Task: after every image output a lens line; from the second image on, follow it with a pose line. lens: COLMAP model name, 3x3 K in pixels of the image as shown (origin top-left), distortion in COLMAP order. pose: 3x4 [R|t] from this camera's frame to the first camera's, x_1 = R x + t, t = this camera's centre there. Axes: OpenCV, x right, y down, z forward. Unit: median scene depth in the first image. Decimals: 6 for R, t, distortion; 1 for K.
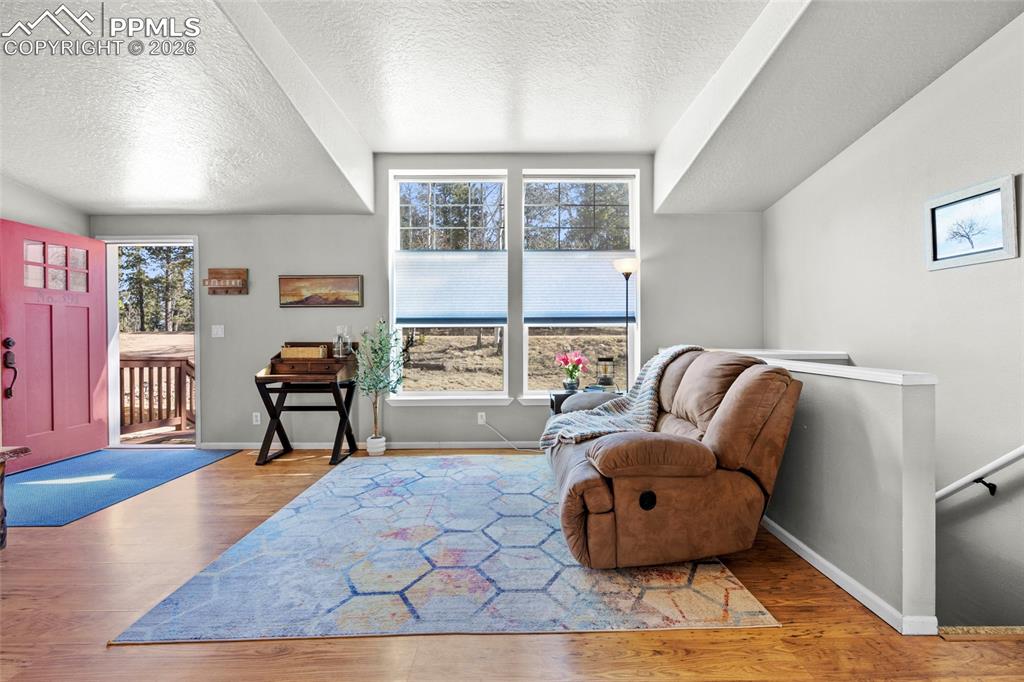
lens RADIAL K [[452.4, 0, 510.7], [0, 452.4, 338.7], [0, 0, 1]] dist [-0.012402, 0.001067]
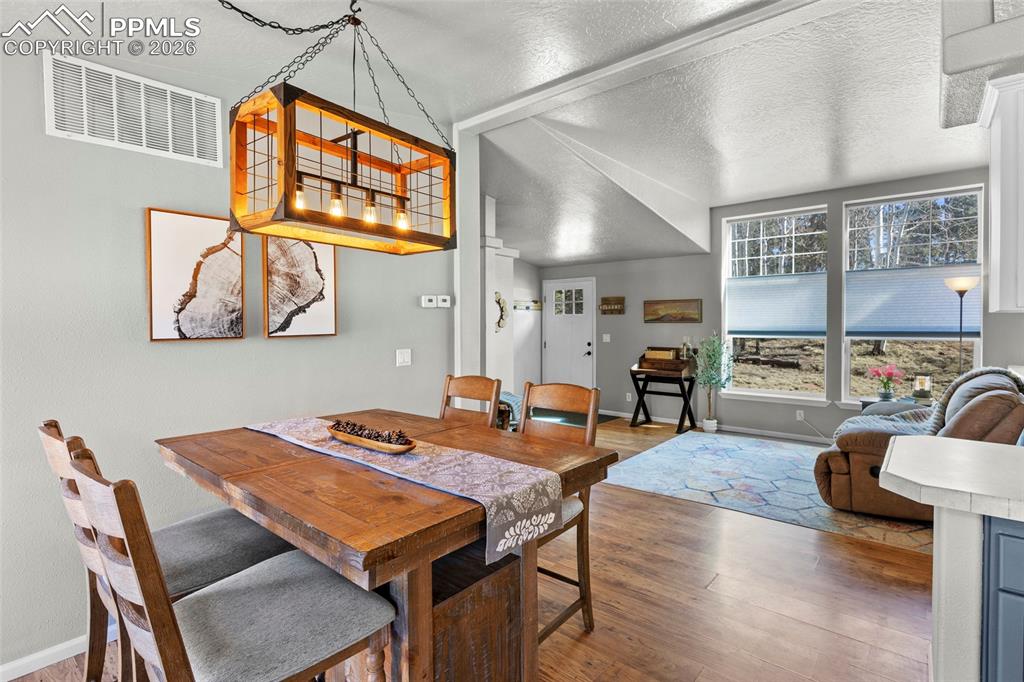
lens RADIAL K [[483.9, 0, 519.5], [0, 483.9, 331.8], [0, 0, 1]] dist [-0.009527, 0.001872]
pose [[0.764414, 0.012329, -0.644608, 0.206317], [-0.005051, 0.999901, 0.013135, -0.064435], [0.644706, -0.006785, 0.764401, -0.500018]]
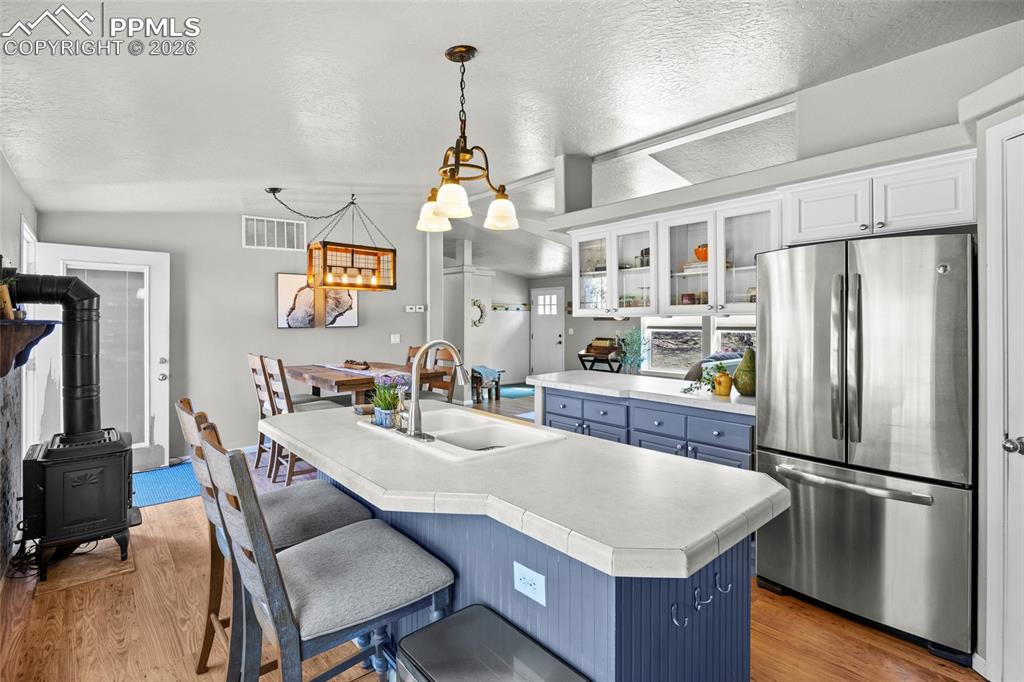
lens RADIAL K [[483.9, 0, 522.1], [0, 483.9, 318.8], [0, 0, 1]] dist [-0.009527, 0.001872]
pose [[0.659407, 0.000341, -0.751786, 0.984691], [-0.006625, 0.999964, -0.005357, -0.067813], [0.751757, 0.008513, 0.659385, -0.725261]]
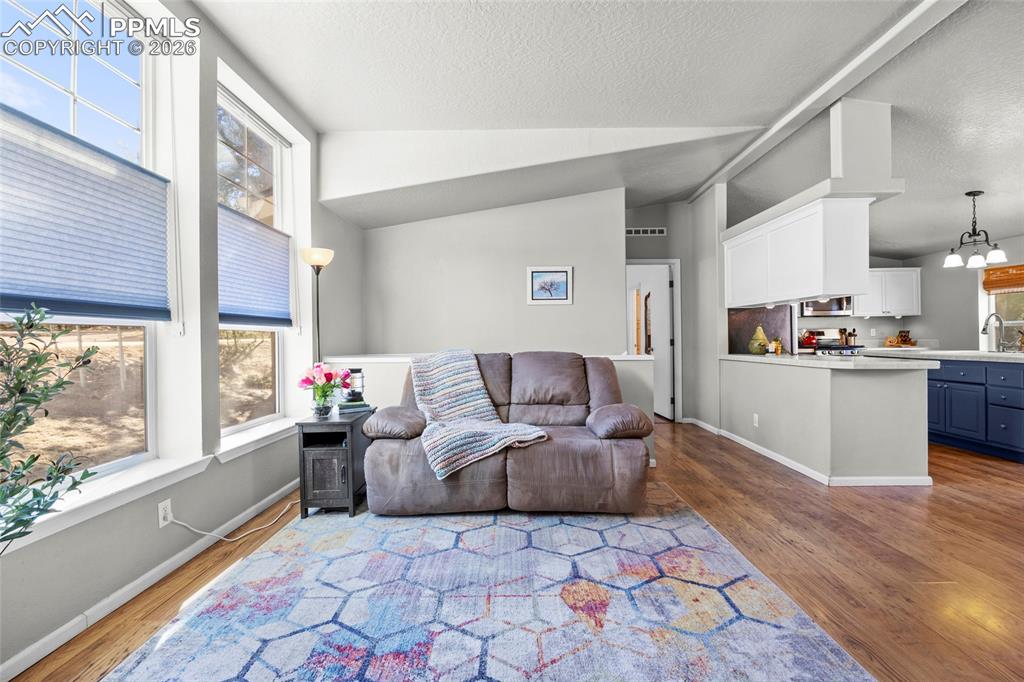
lens RADIAL K [[452.4, 0, 519.4], [0, 452.4, 340.1], [0, 0, 1]] dist [-0.012402, 0.001067]
pose [[0.010658, 0.003790, 0.999936, -0.587901], [0.017091, 0.999846, -0.003972, -0.001914], [-0.999797, 0.017133, 0.010591, 0.662213]]
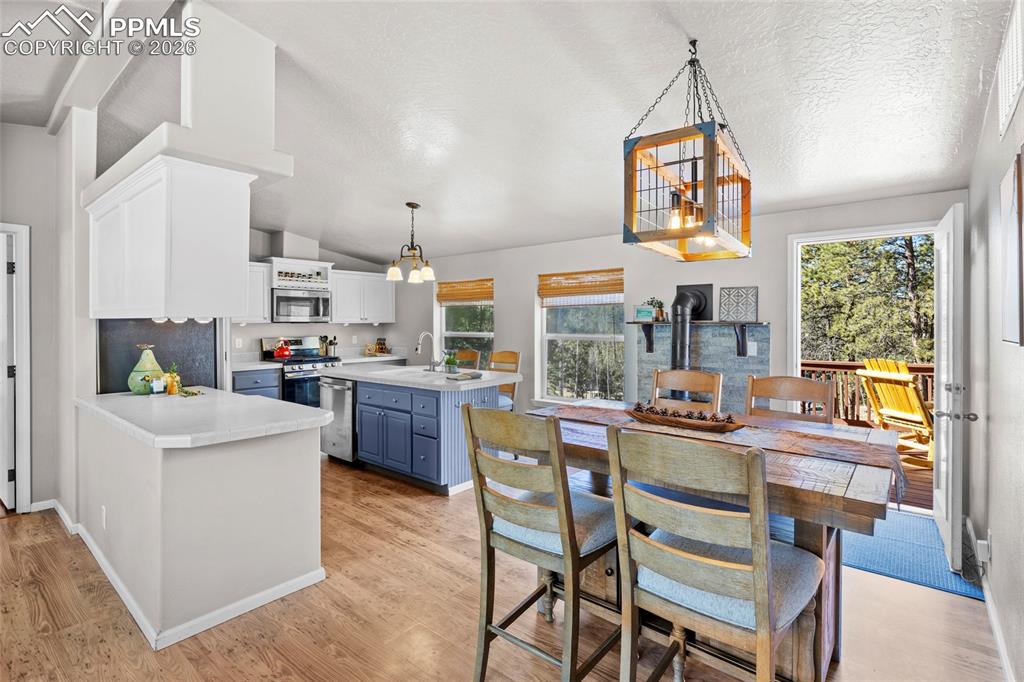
lens RADIAL K [[483.9, 0, 502.3], [0, 483.9, 327.3], [0, 0, 1]] dist [-0.009527, 0.001872]
pose [[-0.751979, 0.002512, 0.659182, -0.372245], [0.010053, 0.999920, 0.007658, -0.071889], [-0.659110, 0.012385, -0.751945, 0.246827]]
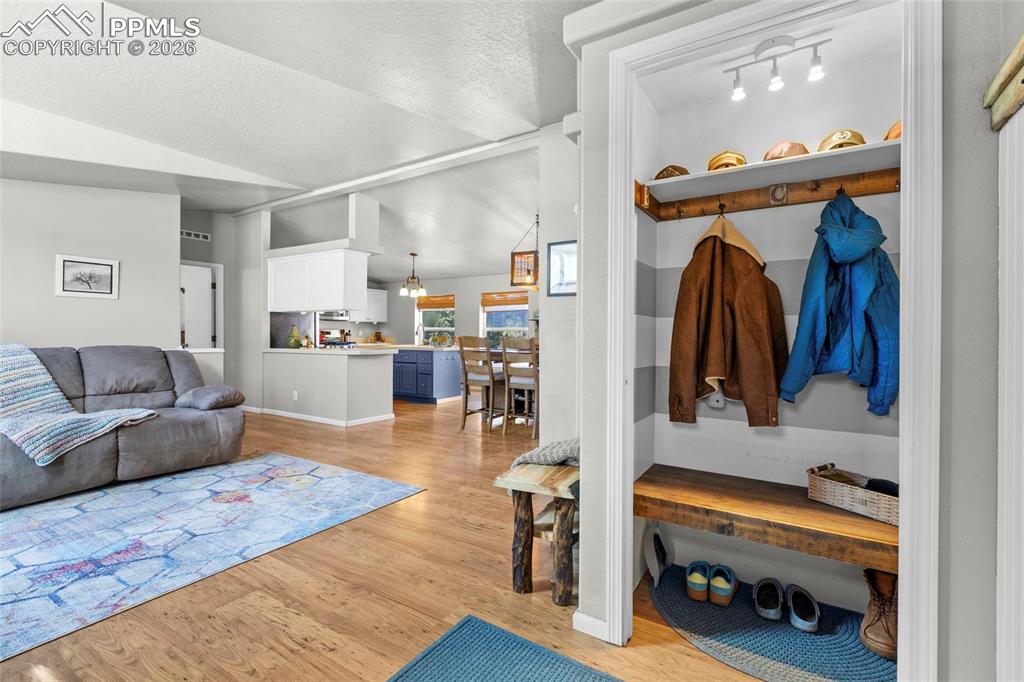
lens RADIAL K [[452.4, 0, 516.6], [0, 452.4, 336.6], [0, 0, 1]] dist [-0.012402, 0.001067]
pose [[-0.845590, 0.000342, 0.533833, -0.905916], [0.003064, 0.999986, 0.004213, -0.002438], [-0.533824, 0.005198, -0.845580, 0.973009]]
